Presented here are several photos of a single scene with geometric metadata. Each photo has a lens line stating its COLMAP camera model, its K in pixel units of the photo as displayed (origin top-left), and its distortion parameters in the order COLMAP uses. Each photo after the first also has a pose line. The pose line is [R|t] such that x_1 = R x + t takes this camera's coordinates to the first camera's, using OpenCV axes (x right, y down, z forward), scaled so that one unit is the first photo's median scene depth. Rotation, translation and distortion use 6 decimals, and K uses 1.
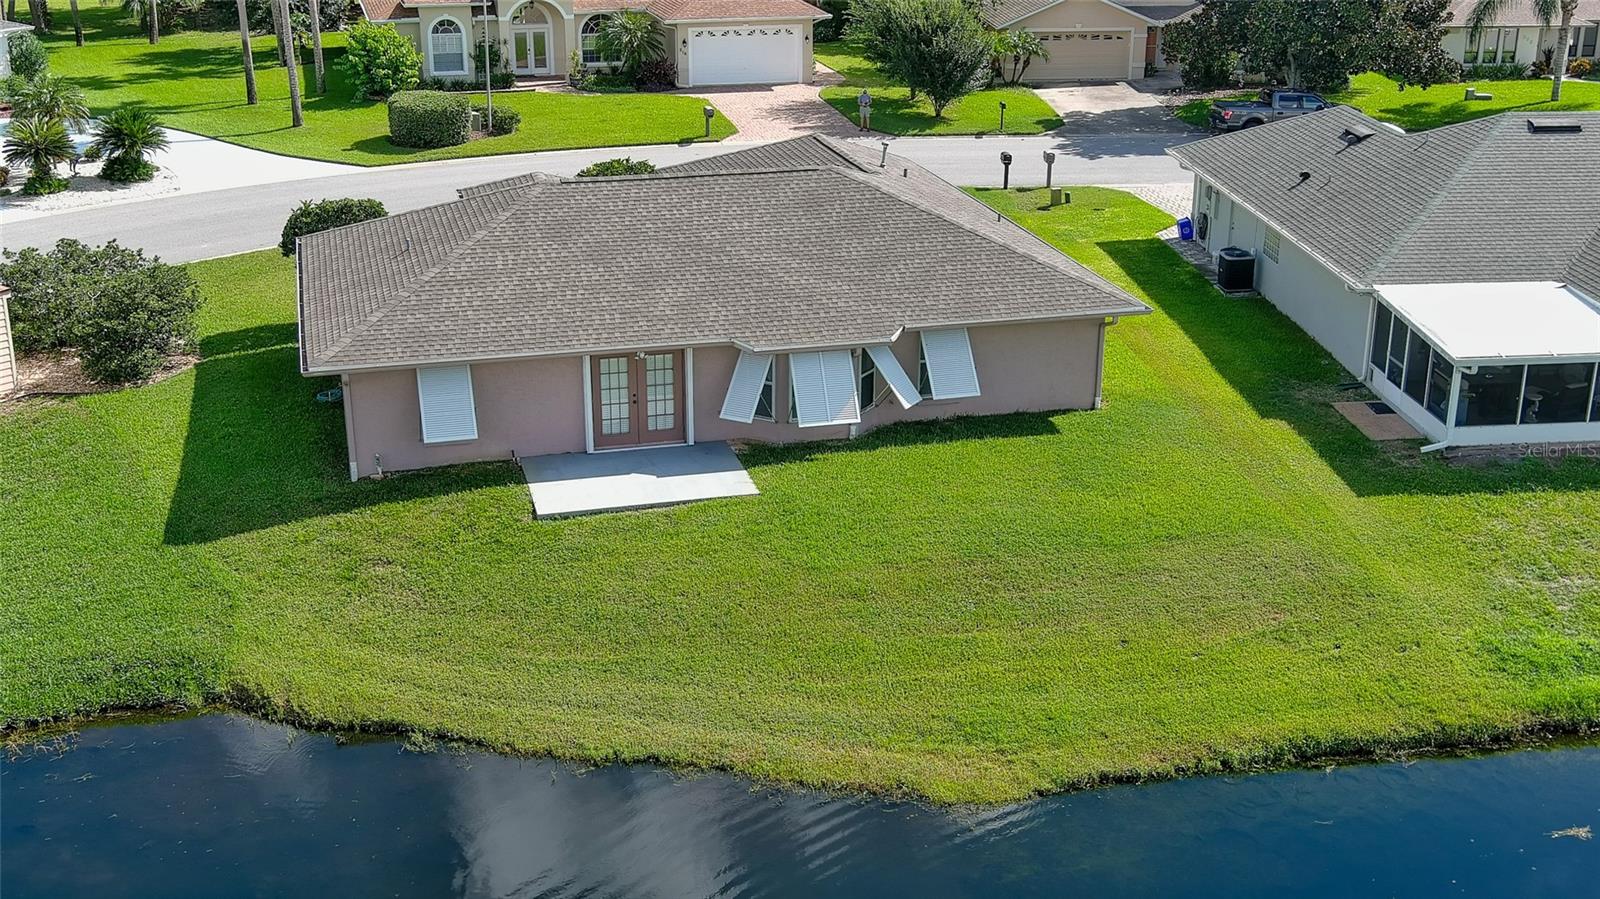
lens RADIAL K [[1830.8, 0, 800.0], [0, 1830.8, 449.5], [0, 0, 1]] dist [0.036359, -0.139970]
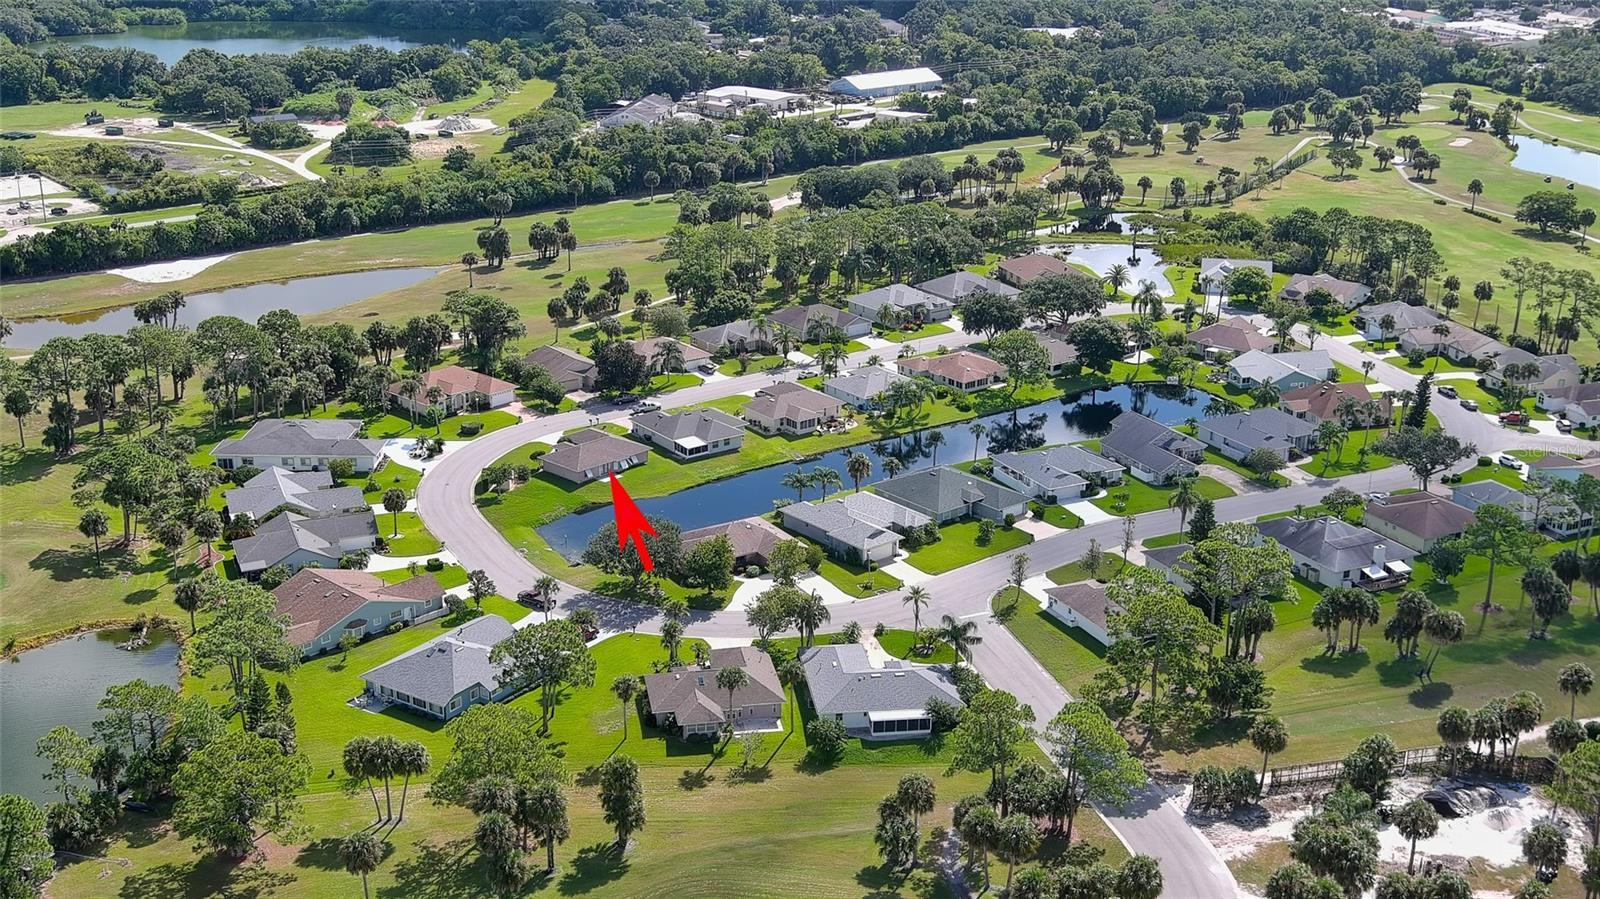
lens RADIAL K [[1830.8, 0, 800.0], [0, 1830.8, 449.5], [0, 0, 1]] dist [0.036359, -0.139970]
pose [[0.852158, -0.171236, 0.494474, -2.948396], [0.181082, 0.983059, 0.028362, -0.163176], [-0.490954, 0.065371, 0.868730, -5.766918]]
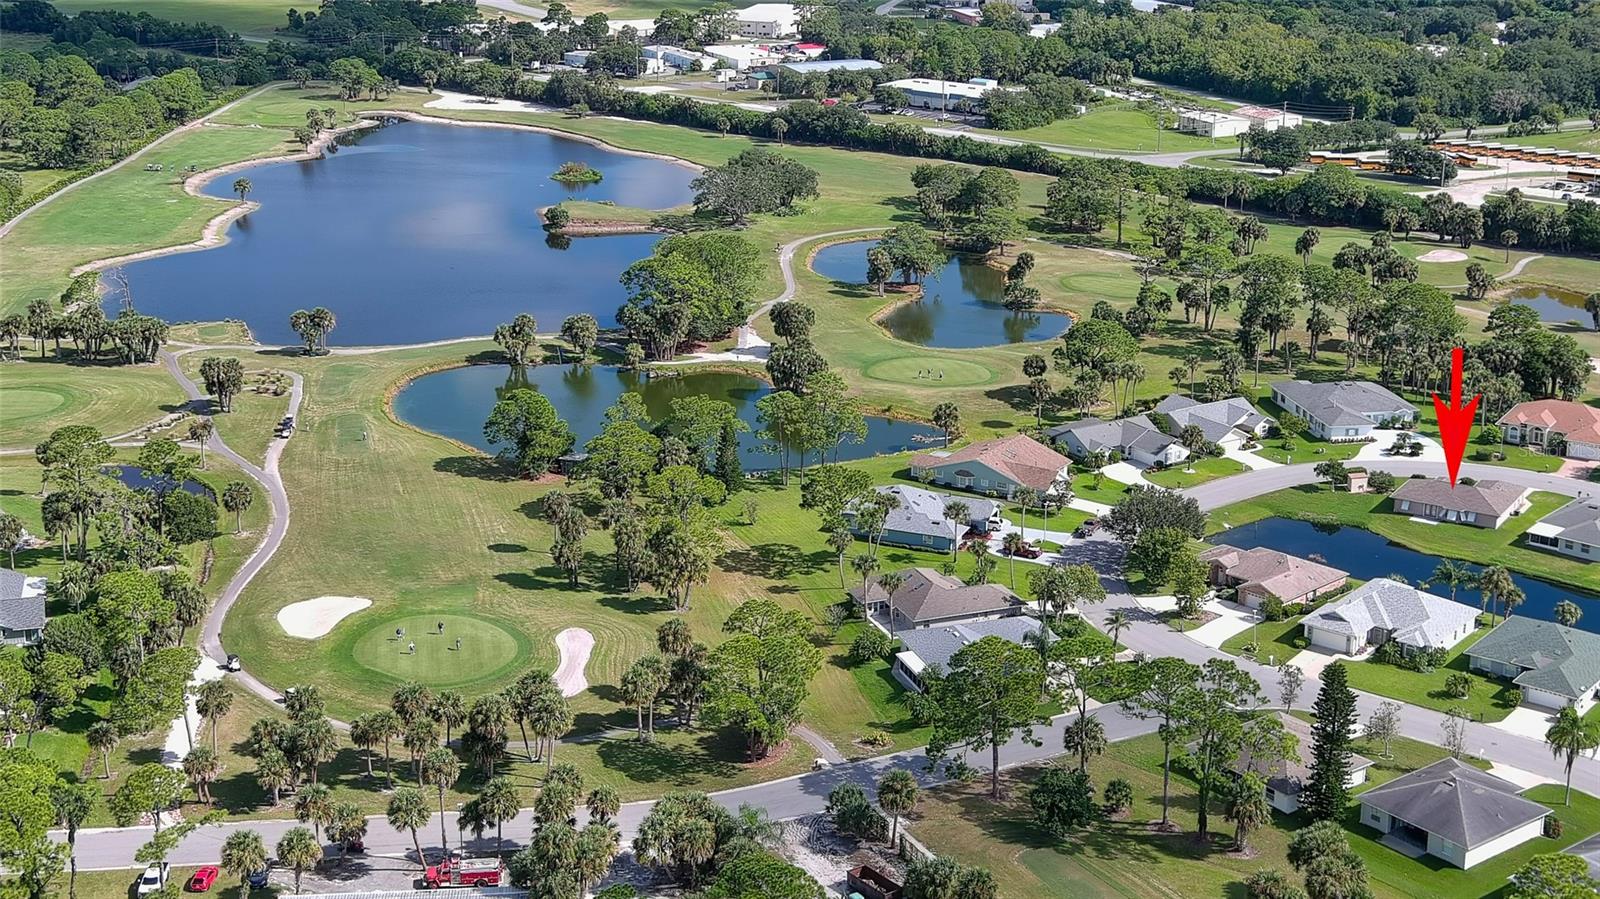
lens RADIAL K [[2179.0, 0, 843.7], [0, 2179.0, 353.7], [0, 0, 1]] dist [0.005212, -0.018050]
pose [[0.690237, 0.187332, -0.698913, 3.726365], [-0.258700, 0.965952, 0.003419, -0.048262], [0.675757, 0.178449, 0.715198, -6.088963]]
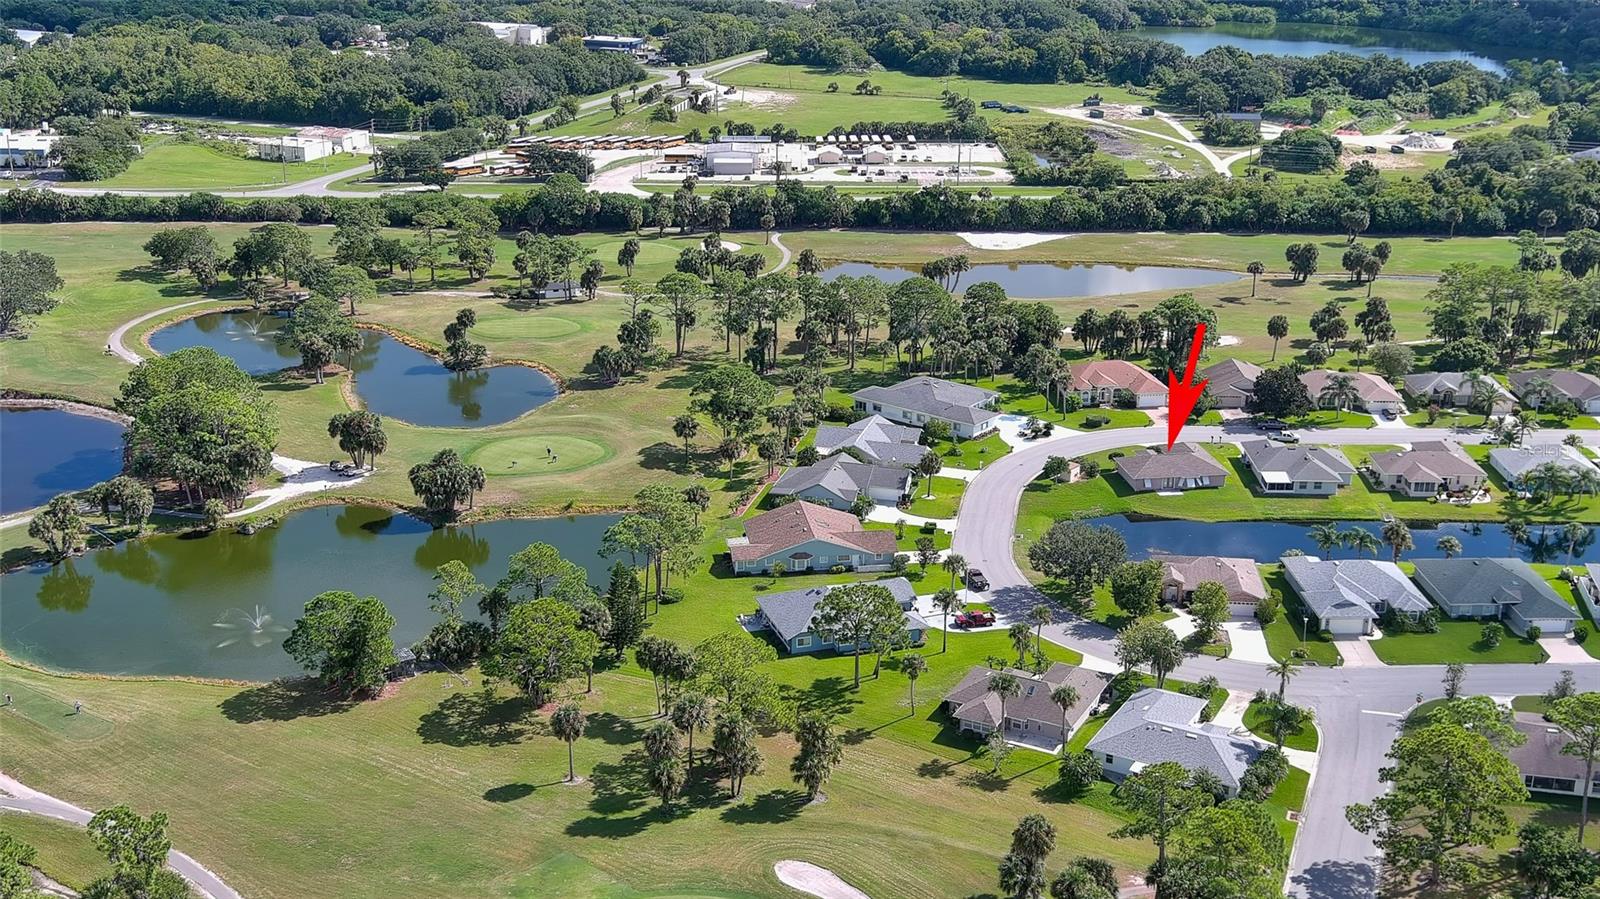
lens RADIAL K [[1830.8, 0, 800.0], [0, 1830.8, 449.5], [0, 0, 1]] dist [0.036359, -0.139970]
pose [[0.994660, 0.037416, -0.096188, -0.809729], [-0.039494, 0.999024, -0.019795, 0.044075], [0.095354, 0.023488, 0.995166, -6.327476]]
